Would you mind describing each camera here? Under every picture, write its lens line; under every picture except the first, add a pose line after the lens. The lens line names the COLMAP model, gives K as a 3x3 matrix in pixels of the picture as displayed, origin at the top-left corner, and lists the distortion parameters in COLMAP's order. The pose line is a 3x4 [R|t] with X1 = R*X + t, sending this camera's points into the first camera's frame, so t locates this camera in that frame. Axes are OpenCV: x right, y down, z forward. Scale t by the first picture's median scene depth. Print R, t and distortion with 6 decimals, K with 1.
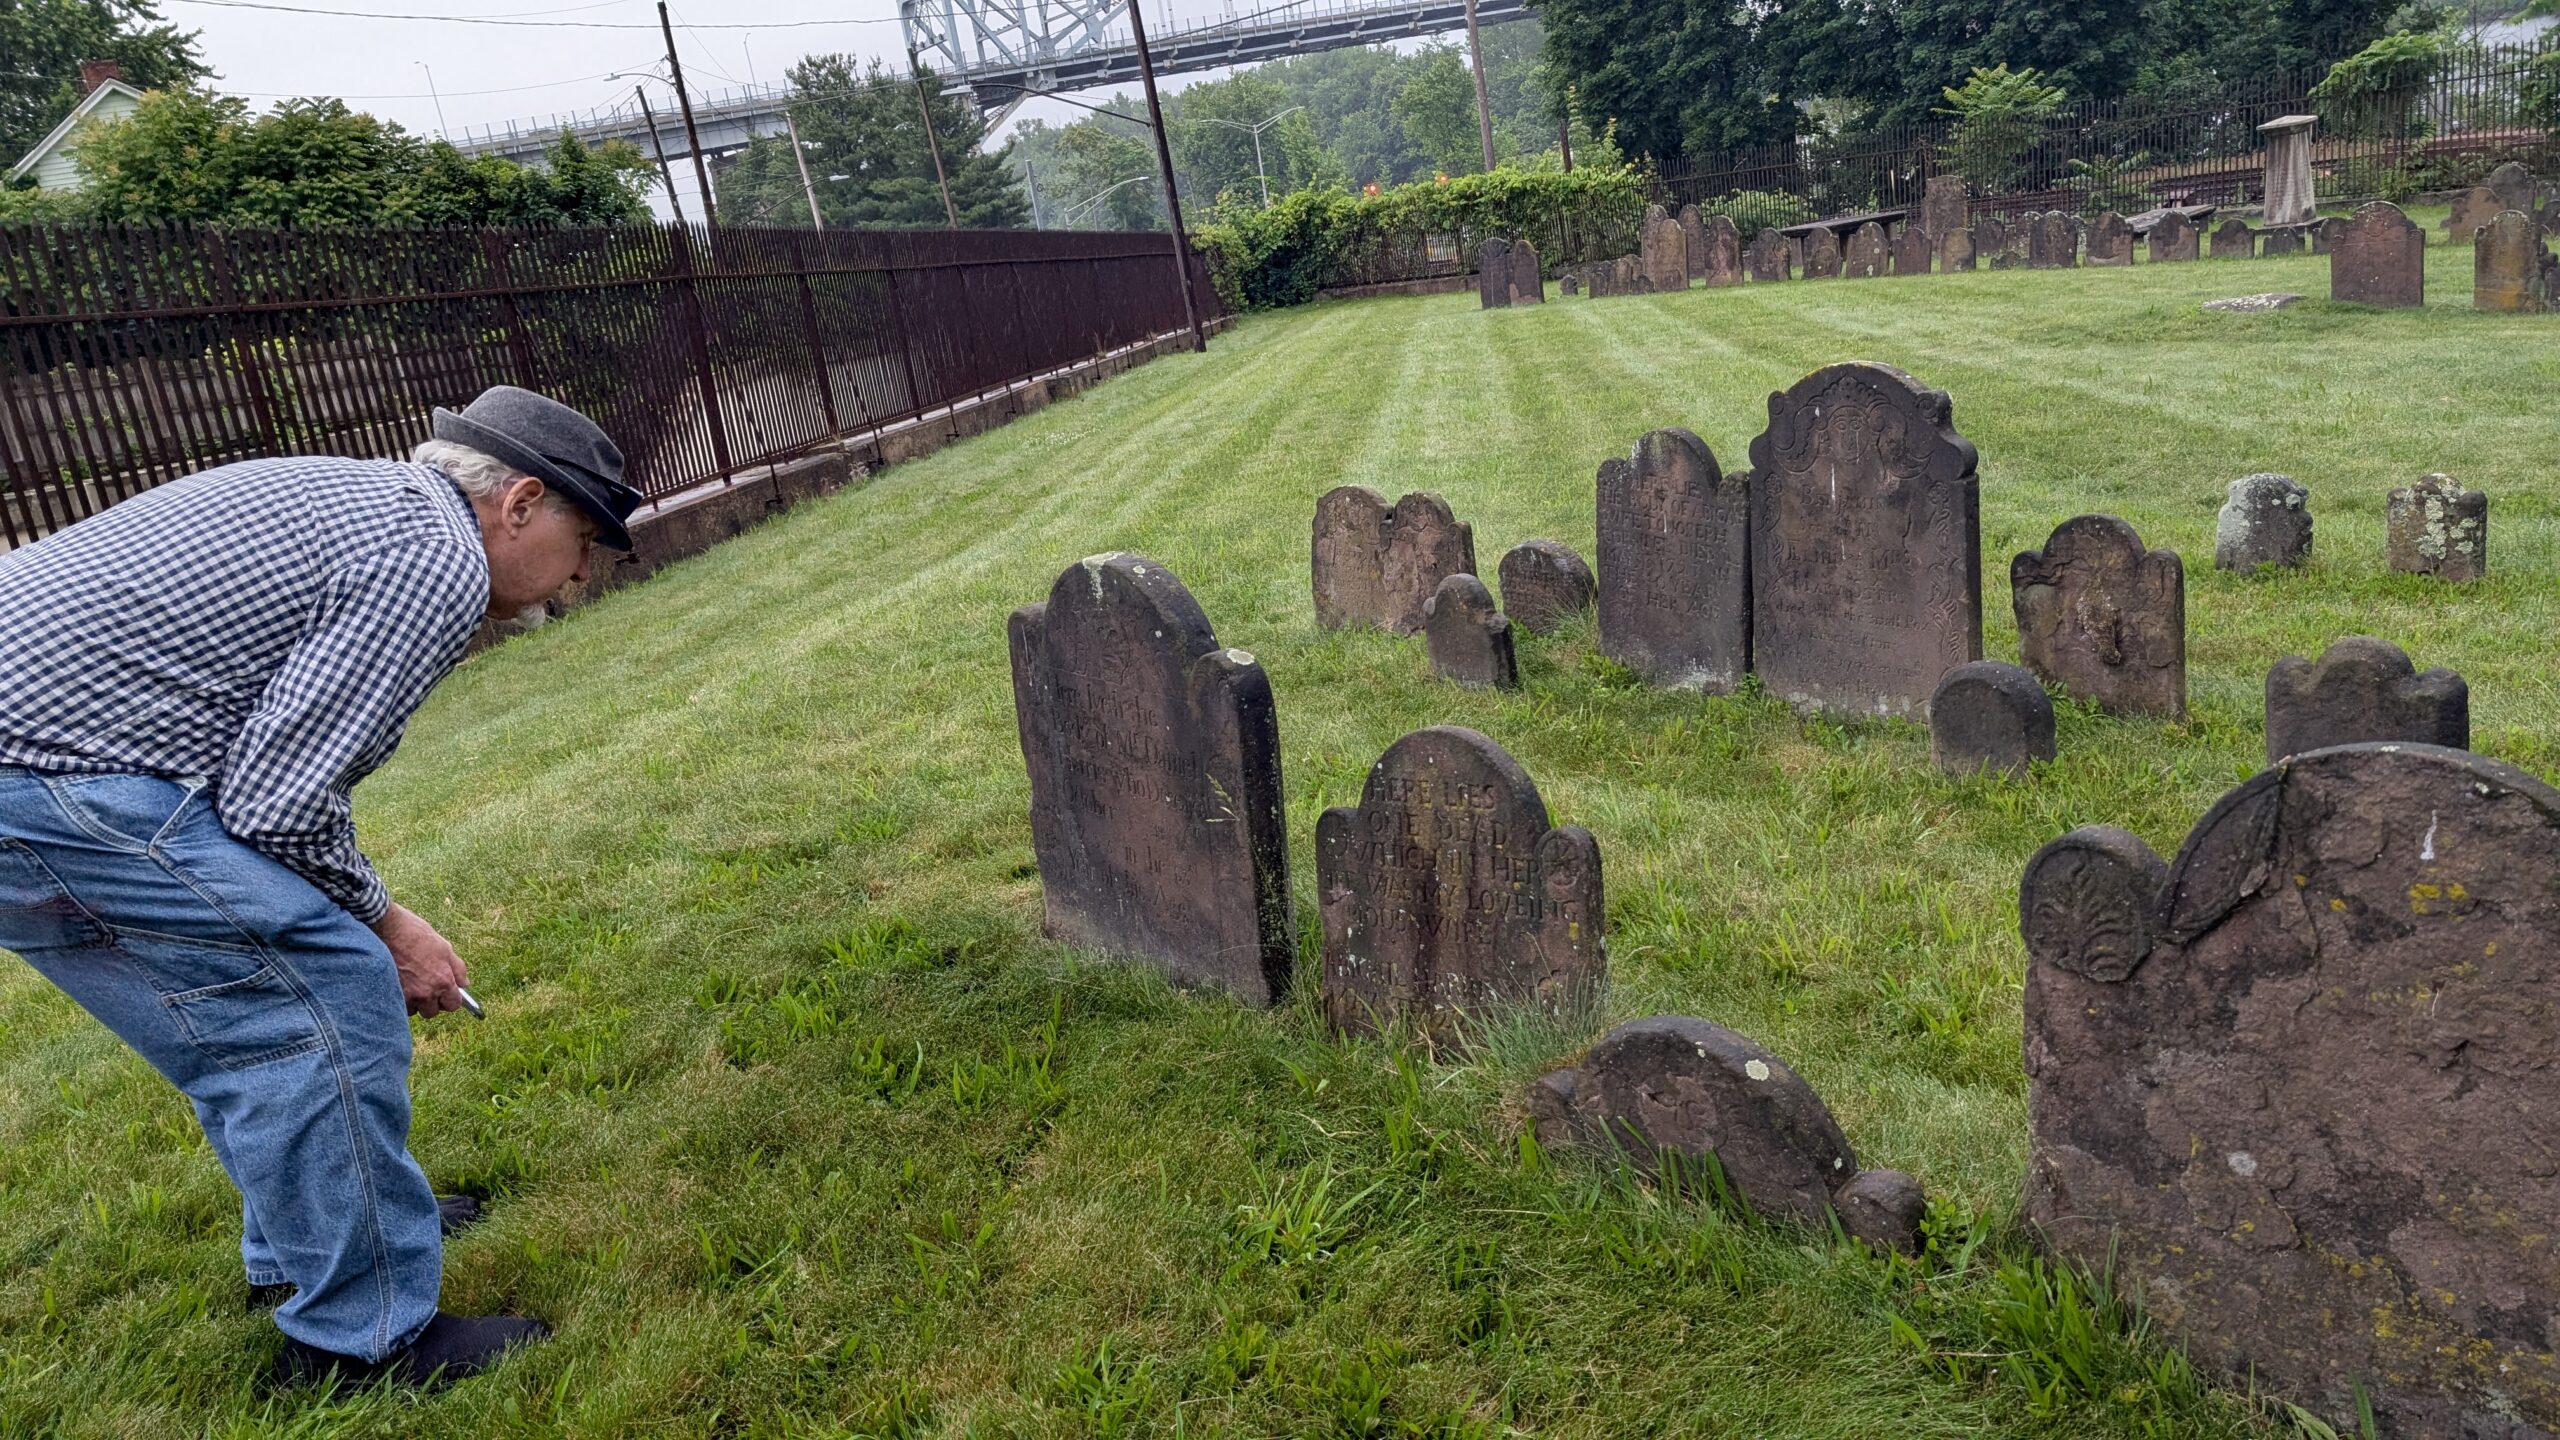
lens RADIAL K [[1790.8, 0, 1280.0], [0, 1790.8, 720.0], [0, 0, 1]] dist [0.034741, -0.039832]
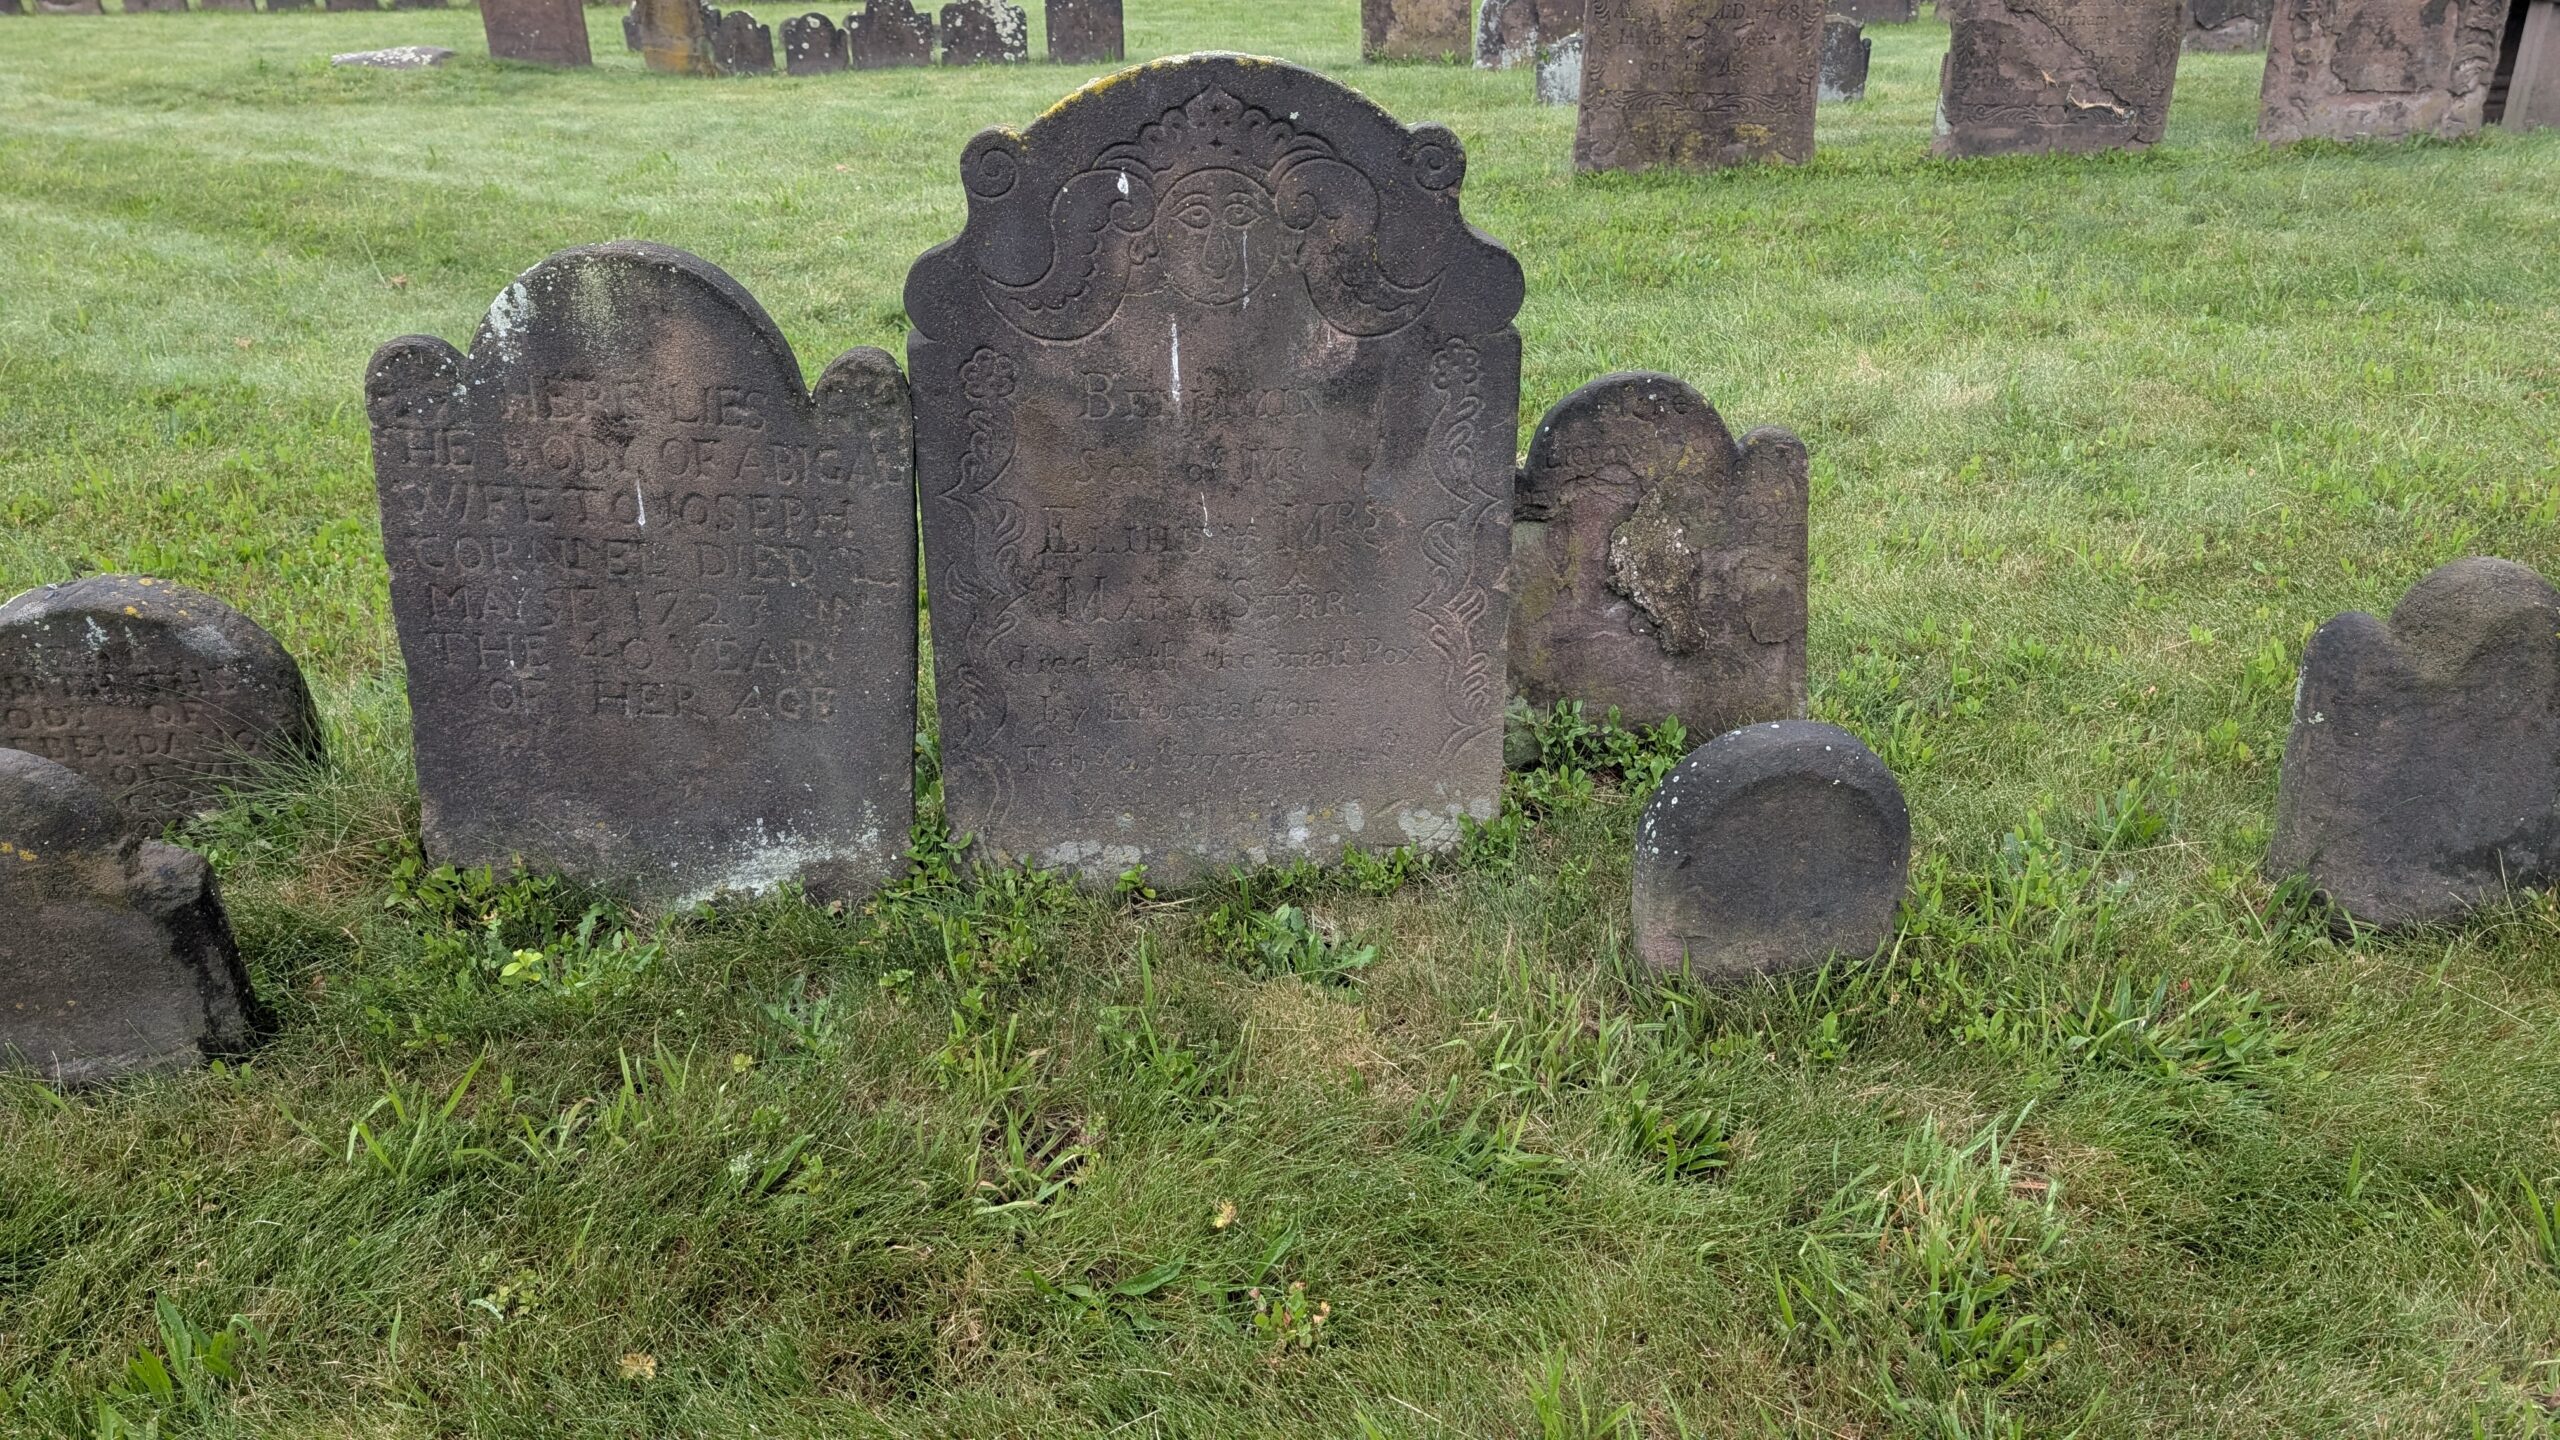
lens RADIAL K [[1790.8, 0, 1280.0], [0, 1790.8, 720.0], [0, 0, 1]] dist [0.034741, -0.039832]
pose [[0.526864, -0.266988, 0.806928, -0.032953], [0.172939, 0.963197, 0.205777, -0.130044], [-0.832170, 0.031133, 0.553646, 0.737992]]
